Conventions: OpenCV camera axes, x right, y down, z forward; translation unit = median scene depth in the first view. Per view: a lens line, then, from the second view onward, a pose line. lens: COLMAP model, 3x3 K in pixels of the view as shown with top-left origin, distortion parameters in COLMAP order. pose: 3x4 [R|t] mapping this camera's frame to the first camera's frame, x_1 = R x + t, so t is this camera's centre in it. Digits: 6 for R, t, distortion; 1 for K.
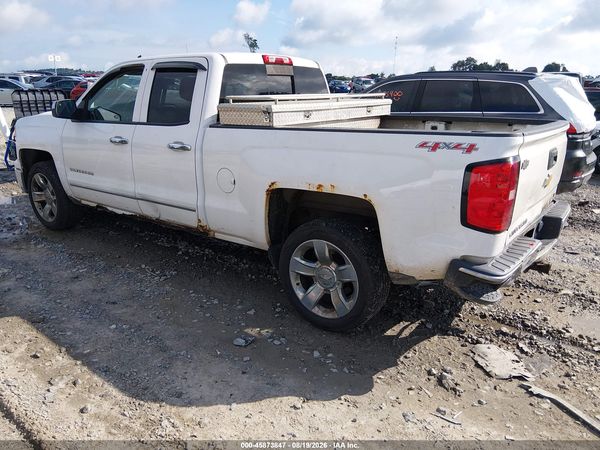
lens RADIAL K [[450.2, 0, 301.2], [0, 450.2, 229.2], [0, 0, 1]] dist [0.118352, -0.192596]
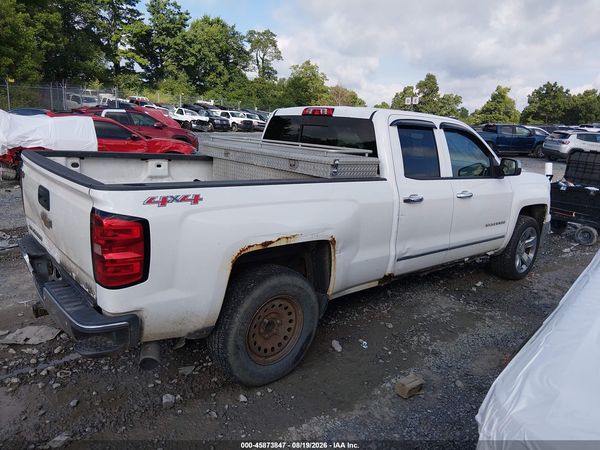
lens RADIAL K [[450.2, 0, 301.2], [0, 450.2, 229.2], [0, 0, 1]] dist [0.118352, -0.192596]
pose [[-0.219504, 0.202868, -0.954286, 1.034814], [-0.348402, 0.897345, 0.270902, -0.412713], [0.911281, 0.391940, -0.126292, 1.249156]]
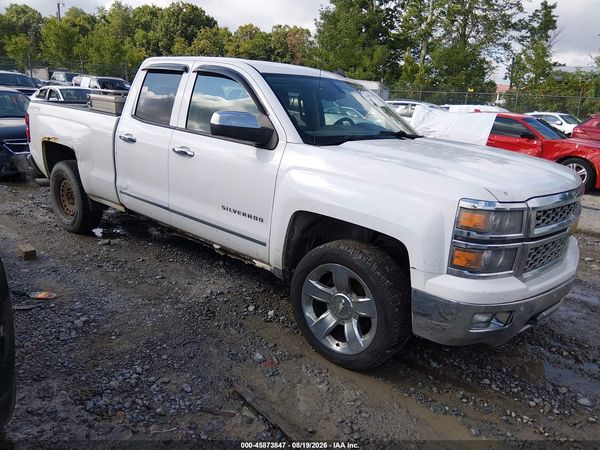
lens RADIAL K [[450.2, 0, 301.2], [0, 450.2, 229.2], [0, 0, 1]] dist [0.118352, -0.192596]
pose [[-0.995981, -0.088545, 0.013500, -0.358057], [-0.066079, 0.828137, 0.556617, -0.712883], [-0.060466, 0.553487, -0.830660, 2.245621]]
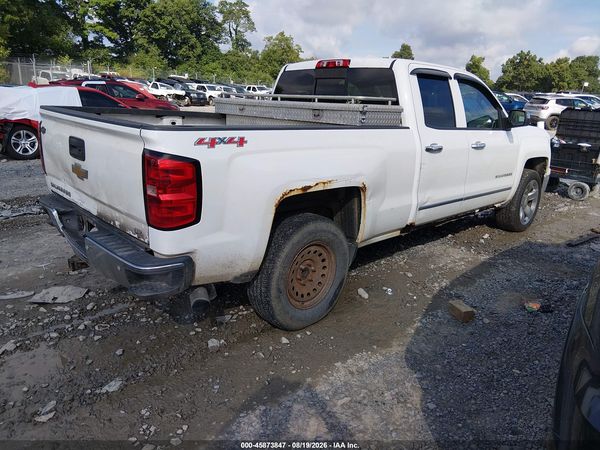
lens RADIAL K [[450.2, 0, 301.2], [0, 450.2, 229.2], [0, 0, 1]] dist [0.118352, -0.192596]
pose [[-0.168238, 0.258944, -0.951128, 1.073343], [-0.332903, 0.893267, 0.302077, -0.338154], [0.927832, 0.367454, -0.064078, 1.182816]]
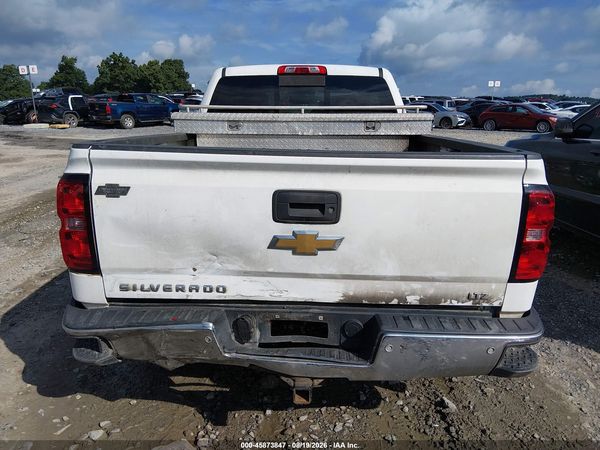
lens RADIAL K [[450.2, 0, 301.2], [0, 450.2, 229.2], [0, 0, 1]] dist [0.118352, -0.192596]
pose [[0.591098, 0.203223, -0.780579, 0.762472], [-0.244355, 0.967381, 0.066818, -0.125332], [0.768696, 0.151243, 0.621476, 0.493697]]
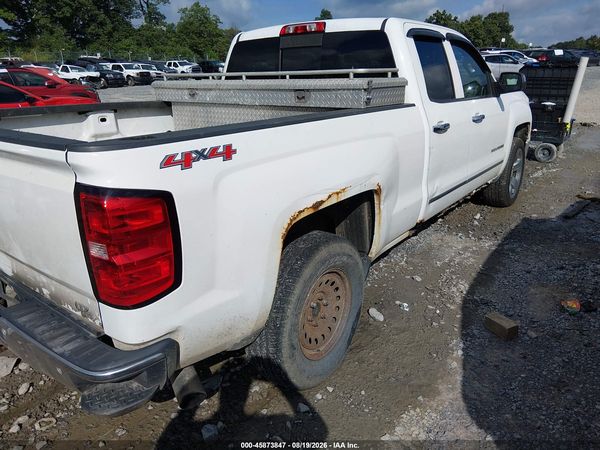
lens RADIAL K [[450.2, 0, 301.2], [0, 450.2, 229.2], [0, 0, 1]] dist [0.118352, -0.192596]
pose [[-0.012029, 0.322527, -0.946484, 0.872379], [-0.277342, 0.908339, 0.313053, -0.313148], [0.960696, 0.266266, 0.078524, 1.071205]]
